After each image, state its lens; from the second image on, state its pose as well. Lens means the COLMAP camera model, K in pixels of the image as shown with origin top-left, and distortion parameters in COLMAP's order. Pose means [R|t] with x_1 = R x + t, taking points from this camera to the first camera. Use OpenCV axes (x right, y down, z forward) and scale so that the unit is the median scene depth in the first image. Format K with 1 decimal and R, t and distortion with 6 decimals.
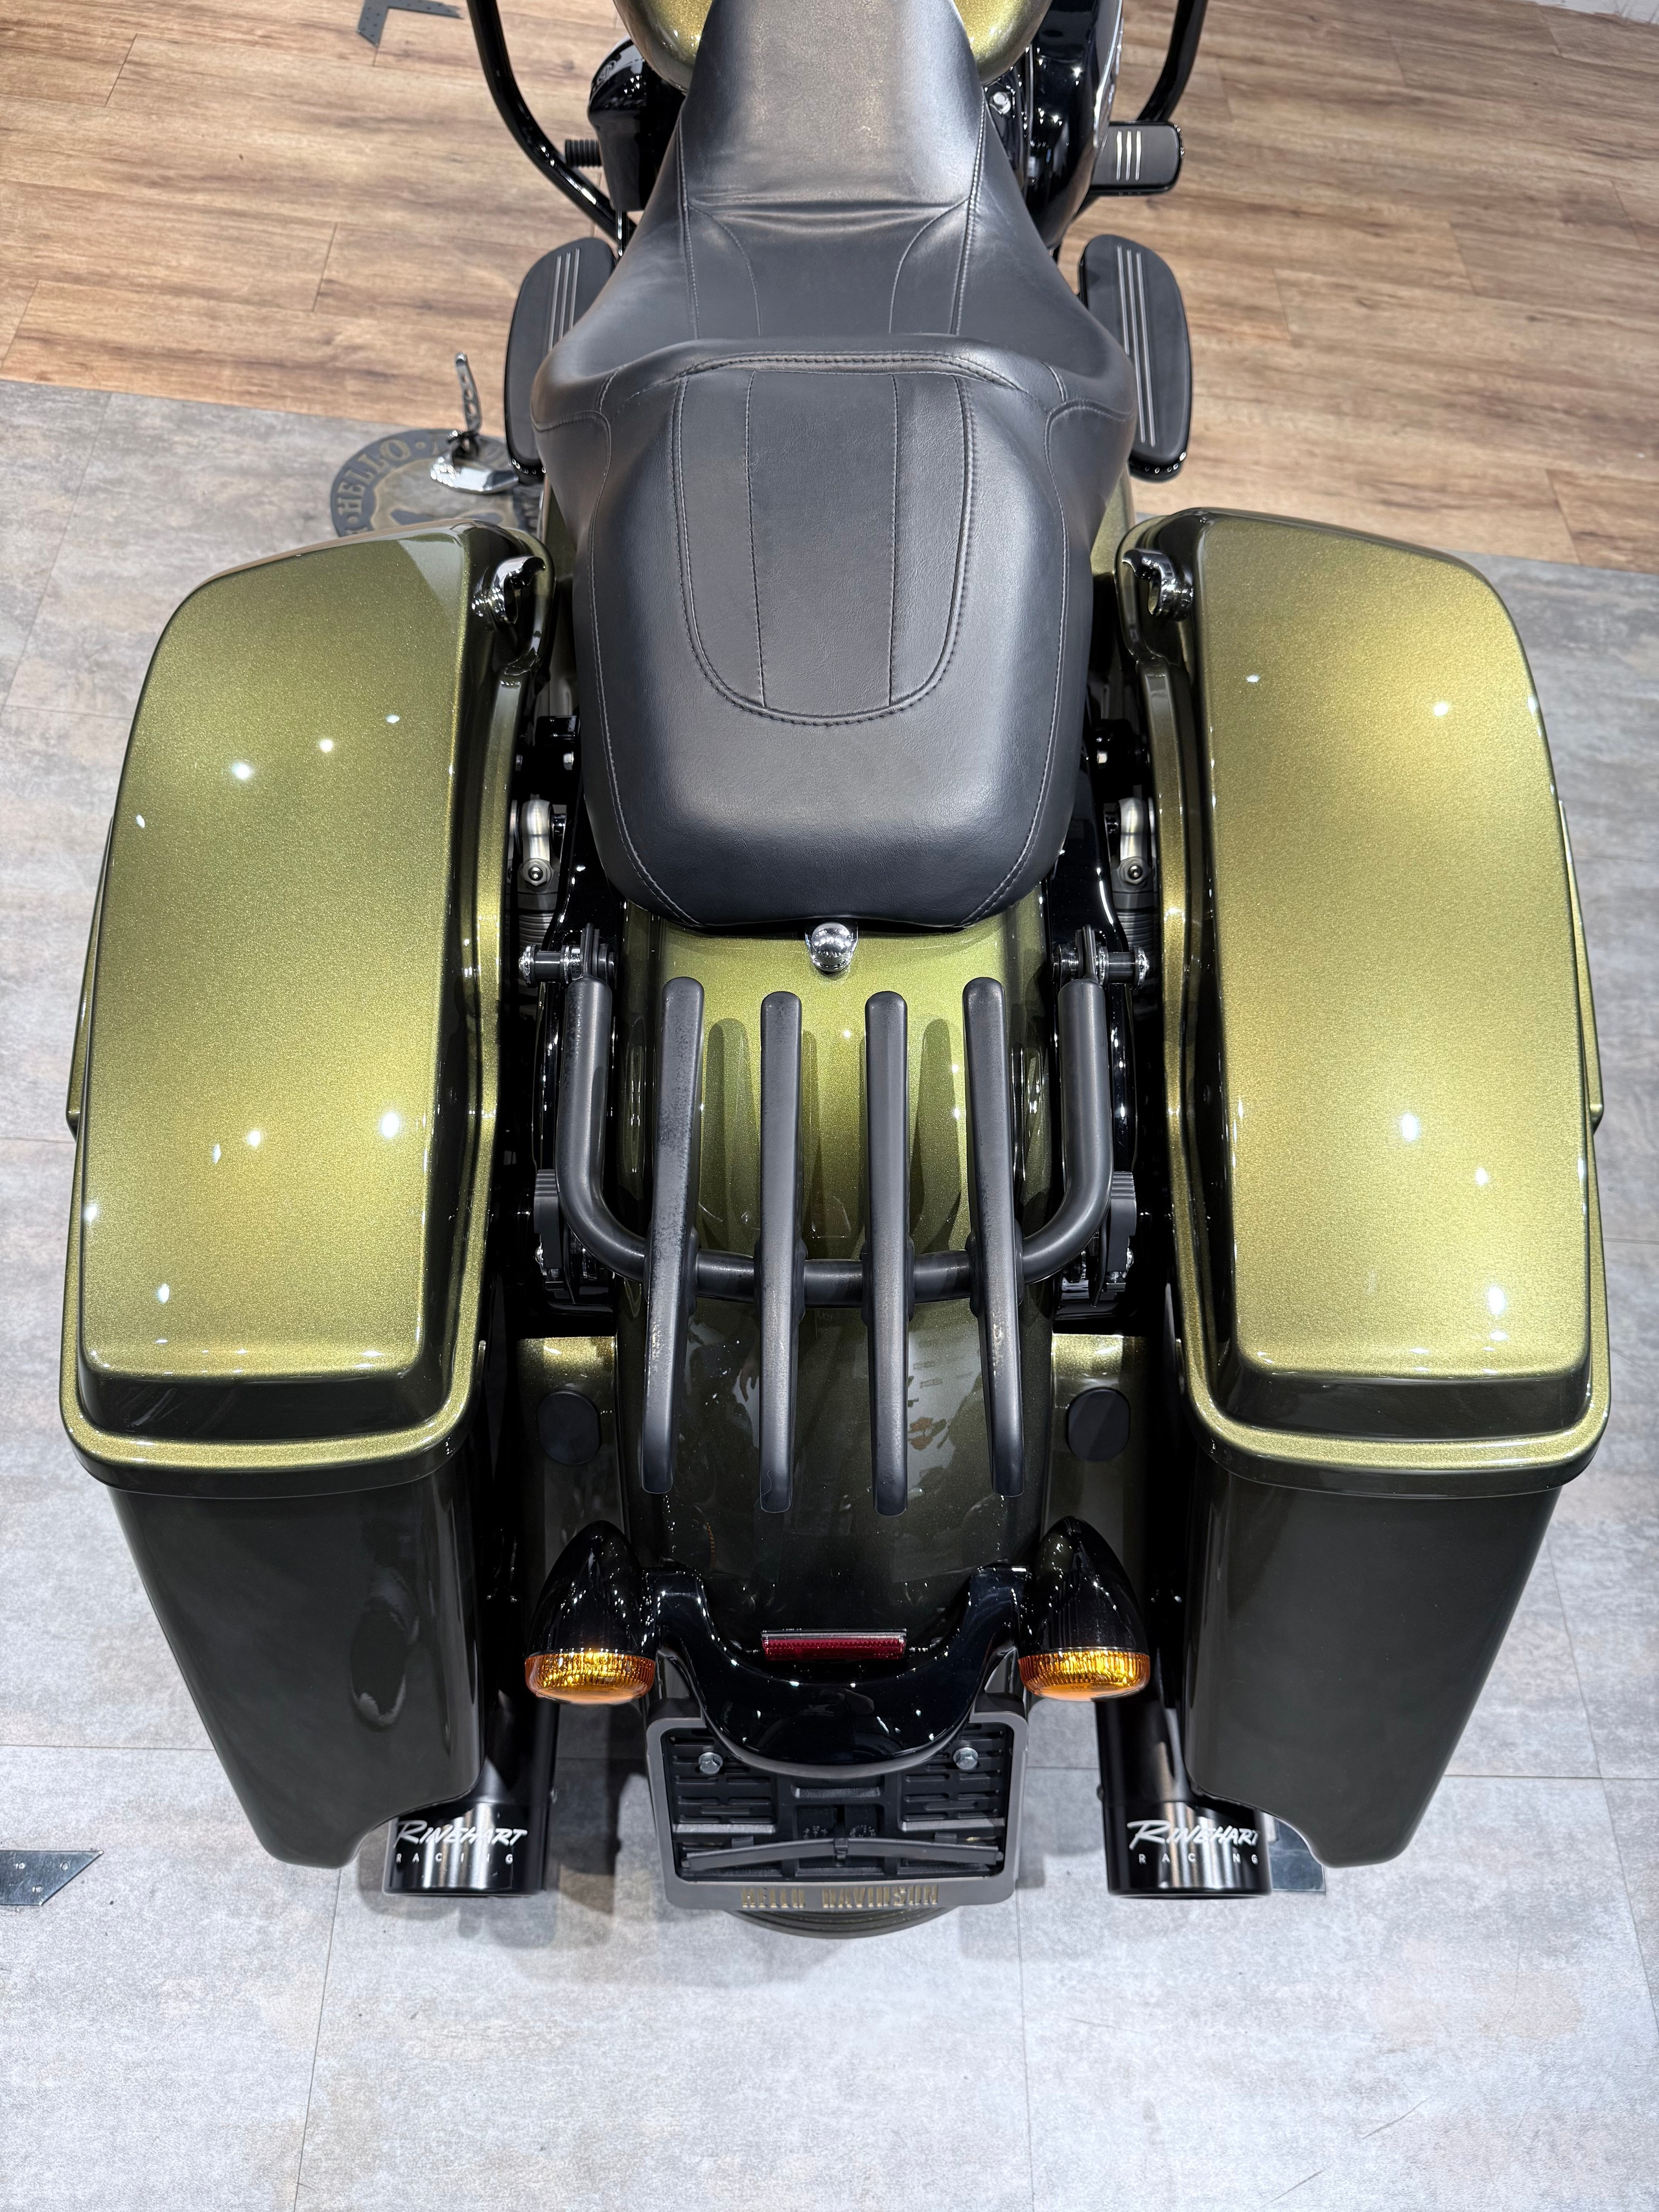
lens RADIAL K [[1564.4, 0, 822.1], [0, 1564.4, 1110.0], [0, 0, 1]] dist [0.013762, -0.029077]
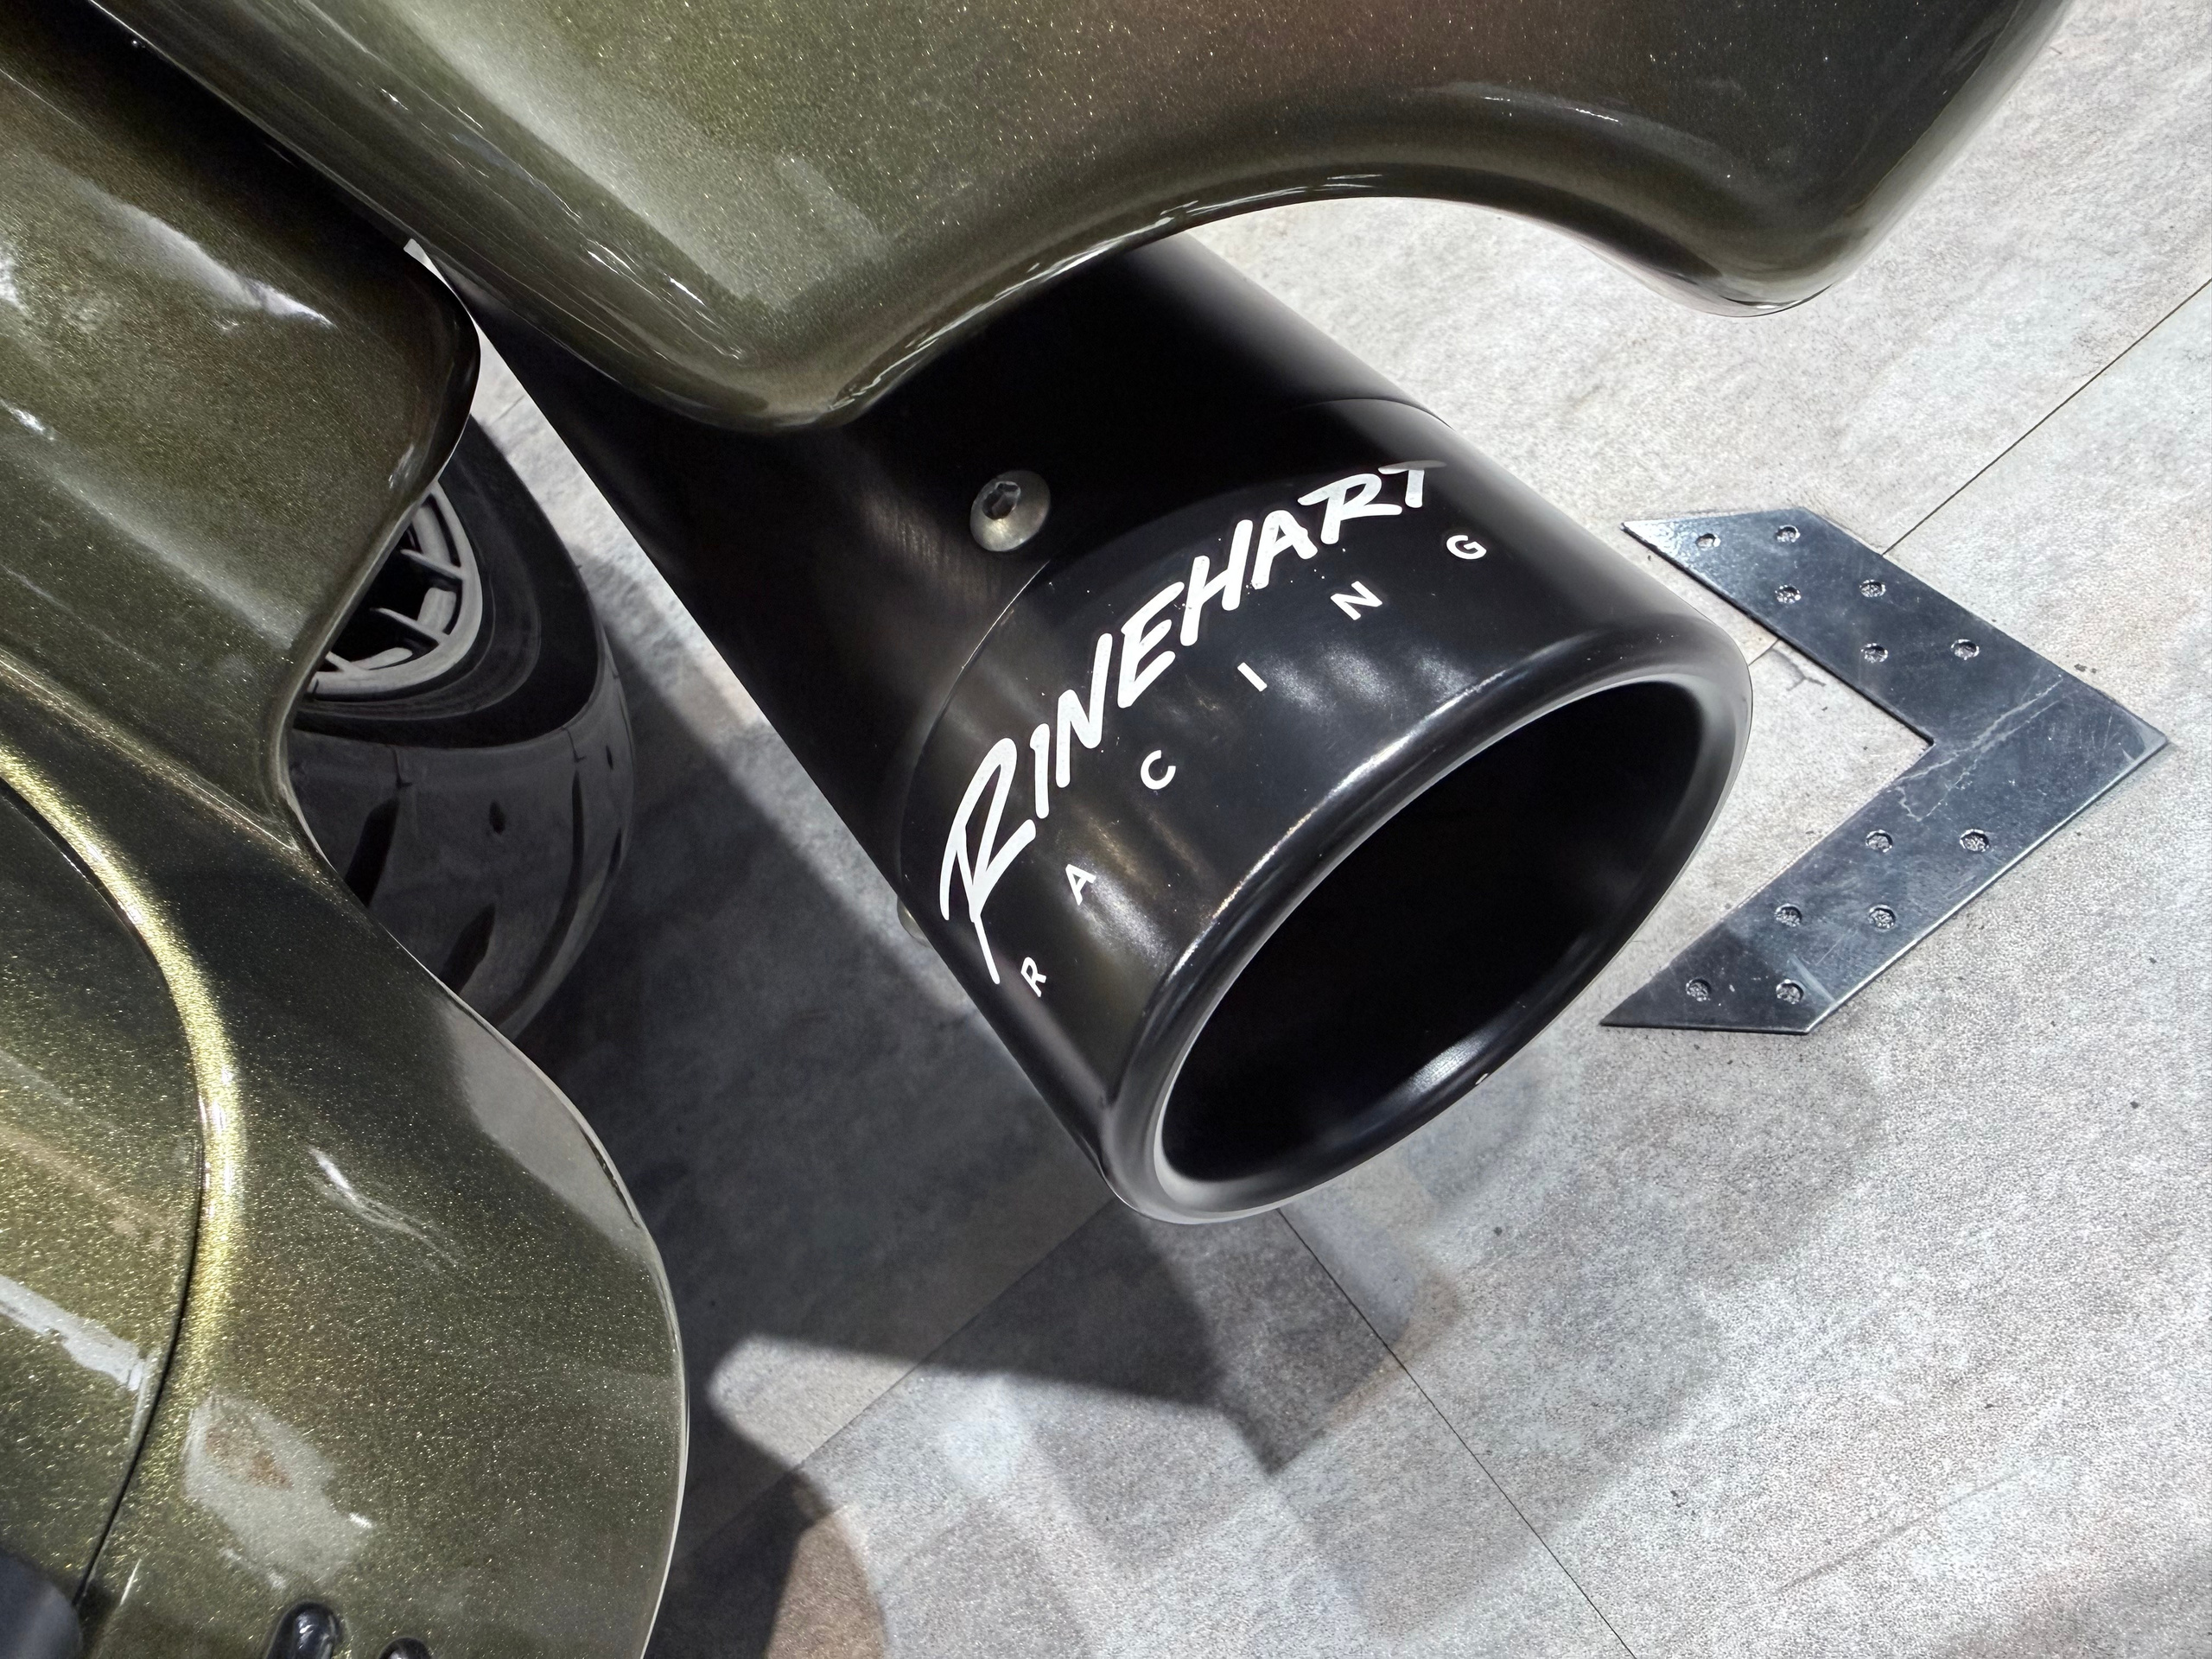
lens RADIAL K [[1582.9, 0, 977.4], [0, 1582.9, 827.6], [0, 0, 1]] dist [0.006079, 0.001127]
pose [[0.694690, -0.702463, -0.154760, 0.157501], [0.694163, 0.711095, -0.111720, 0.313011], [0.188529, -0.029818, 0.981615, 0.524599]]
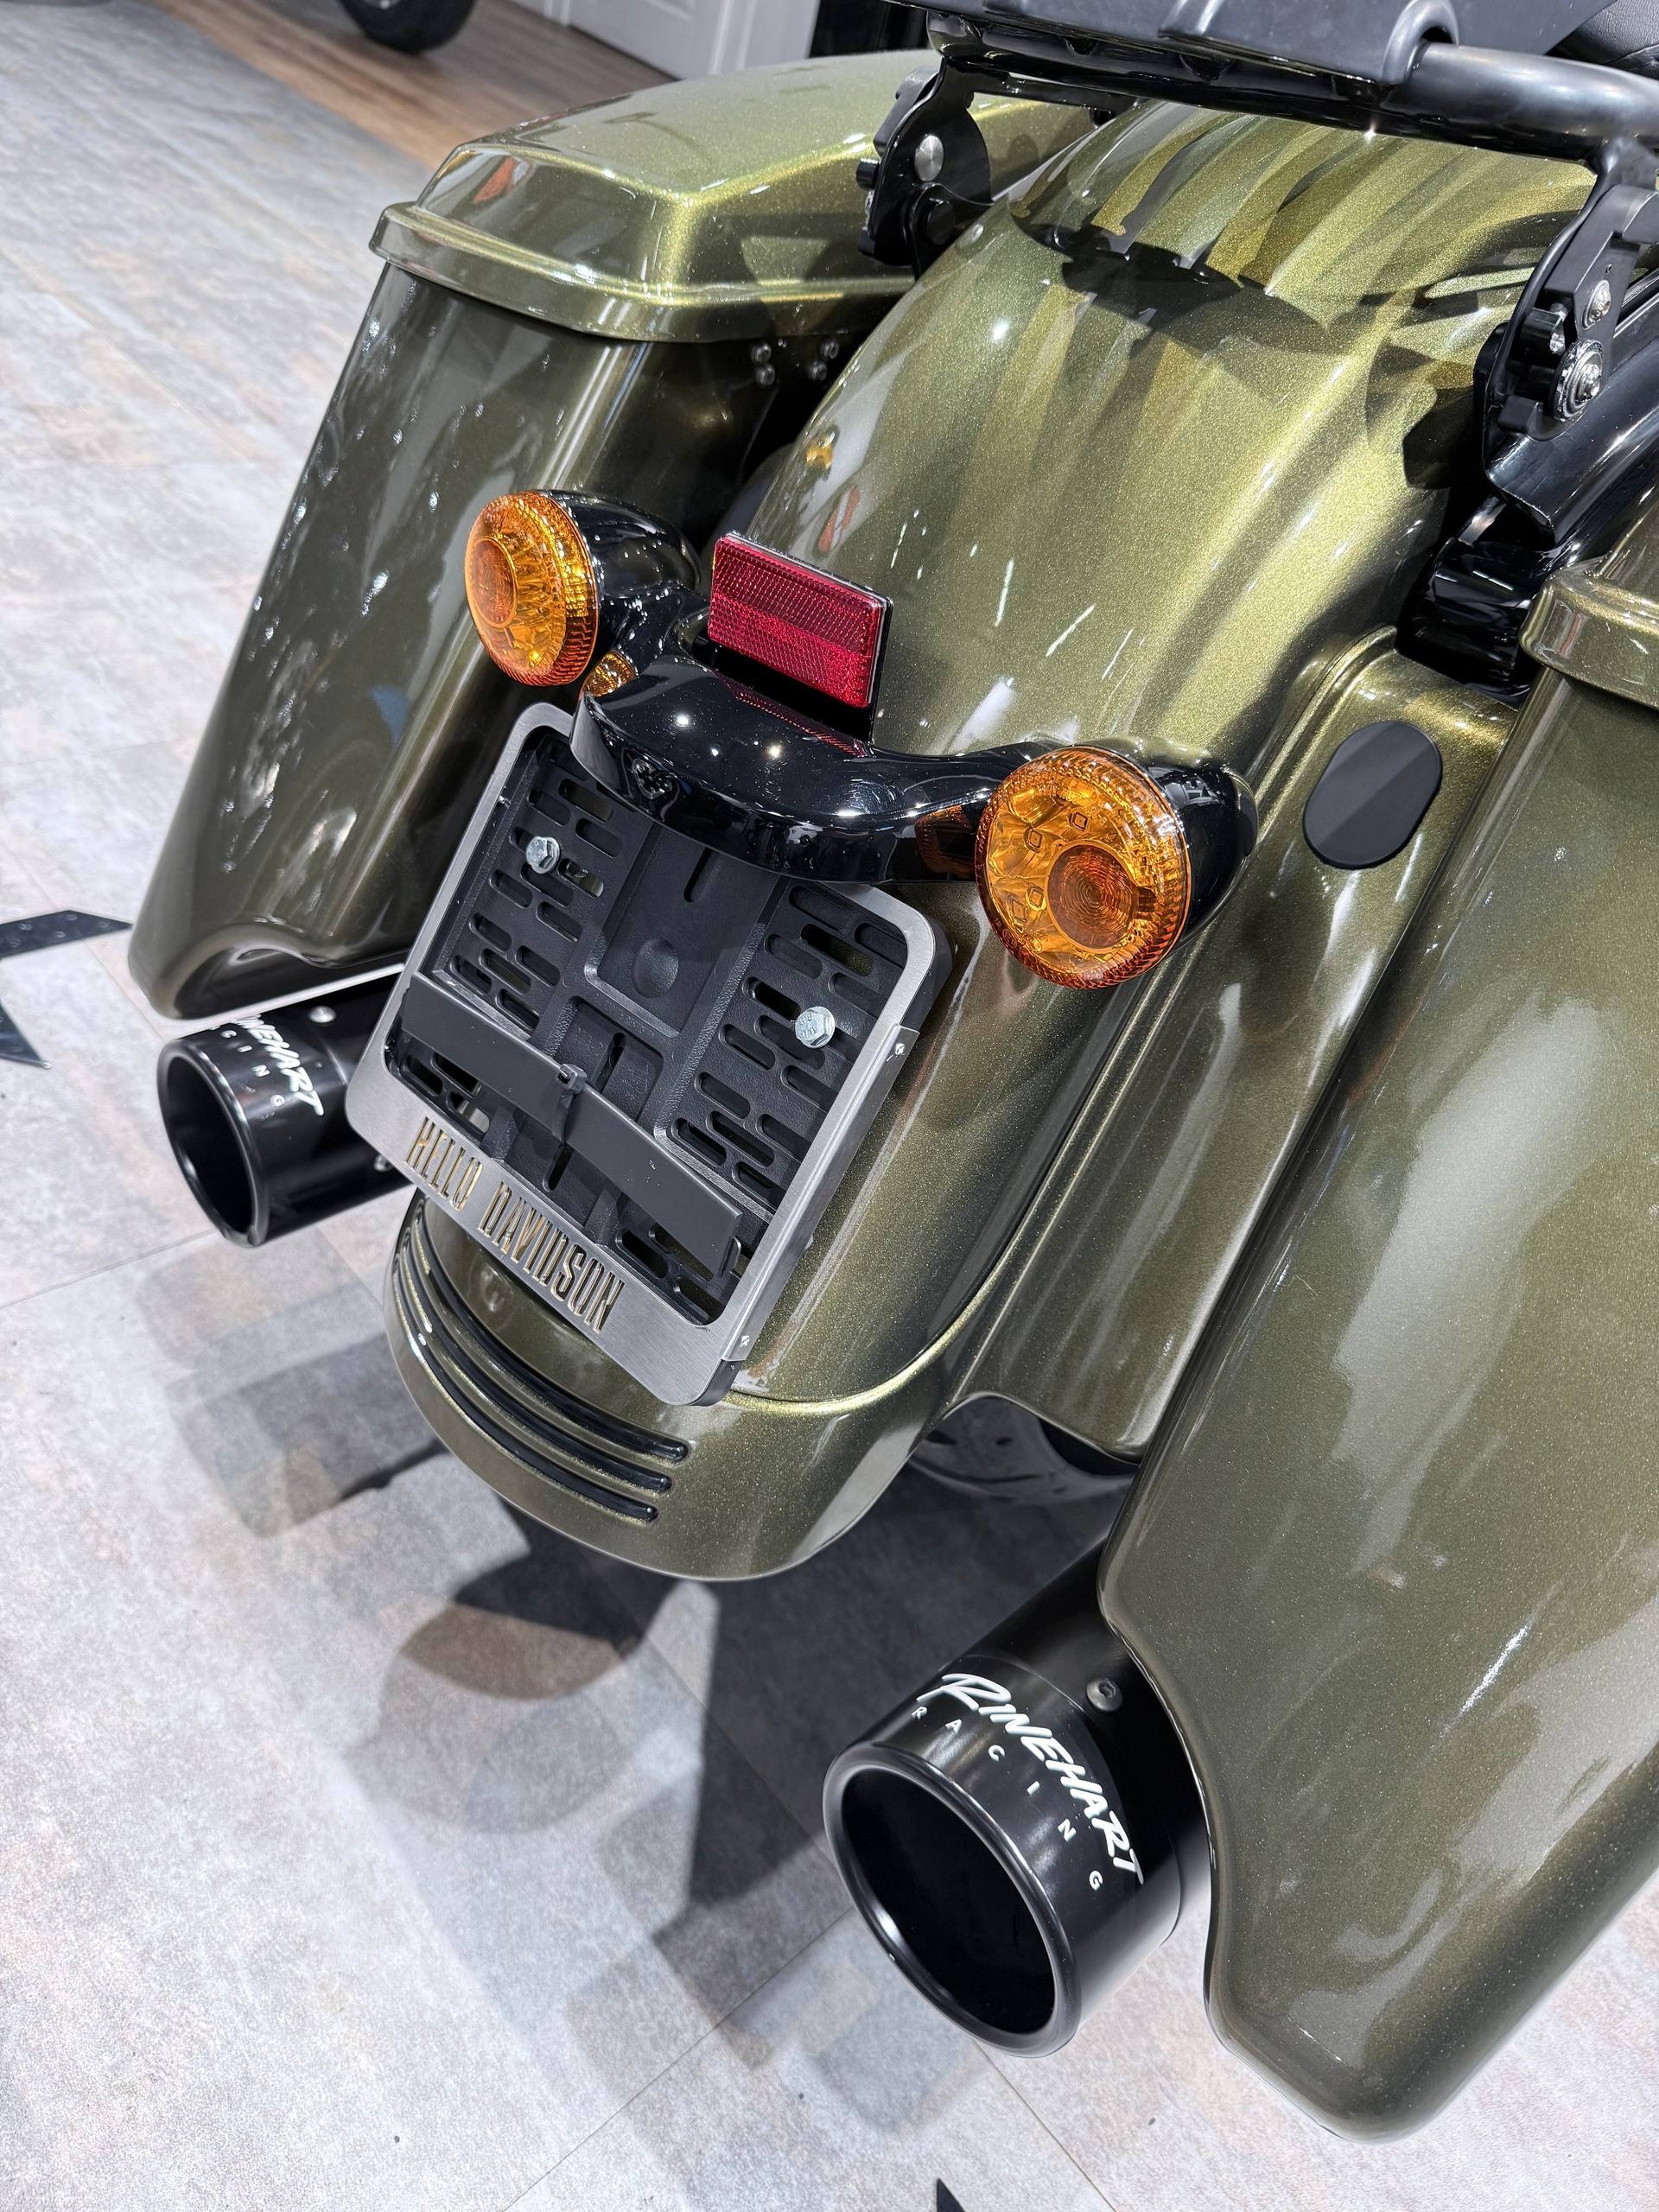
lens RADIAL K [[1593.0, 0, 829.5], [0, 1593.0, 1106.0], [0, 0, 1]] dist [-0.013938, -0.003011]
pose [[0.688594, 0.489310, -0.535176, 0.233294], [-0.691556, 0.665144, -0.281664, 0.332265], [0.218148, 0.564056, 0.796399, 0.314936]]
